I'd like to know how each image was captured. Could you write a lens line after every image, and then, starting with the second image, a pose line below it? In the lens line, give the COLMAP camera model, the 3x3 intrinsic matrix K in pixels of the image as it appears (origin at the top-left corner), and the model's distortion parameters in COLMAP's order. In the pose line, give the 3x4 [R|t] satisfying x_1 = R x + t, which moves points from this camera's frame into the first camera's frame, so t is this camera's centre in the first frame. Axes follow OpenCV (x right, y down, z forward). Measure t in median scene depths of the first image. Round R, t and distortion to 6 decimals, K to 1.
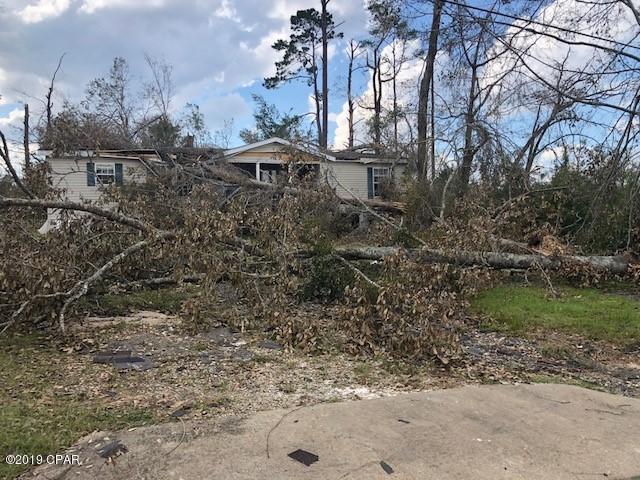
lens RADIAL K [[531.4, 0, 320.0], [0, 531.4, 240.0], [0, 0, 1]] dist [0.015983, 0.000795]
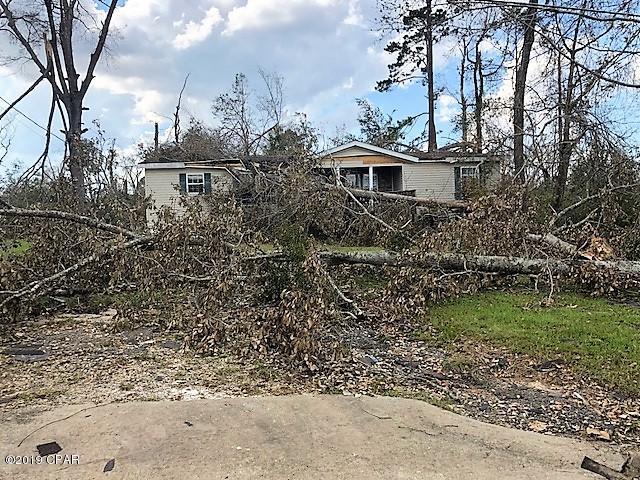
lens RADIAL K [[531.4, 0, 320.0], [0, 531.4, 240.0], [0, 0, 1]] dist [0.015983, 0.000795]
pose [[0.969240, -0.006694, -0.246026, 0.066364], [0.005208, 0.999964, -0.006690, -0.000039], [0.246062, 0.005202, 0.969240, 0.008163]]
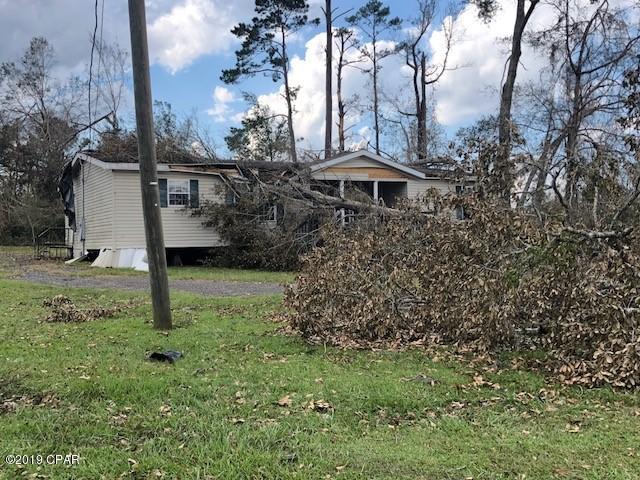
lens RADIAL K [[678.5, 0, 320.0], [0, 678.5, 240.0], [0, 0, 1]] dist [0.024951, -0.001136]
pose [[0.988280, -0.003575, 0.152613, -0.214491], [0.011026, 0.998786, -0.048010, -0.001415], [-0.152256, 0.049130, 0.987119, -0.019883]]
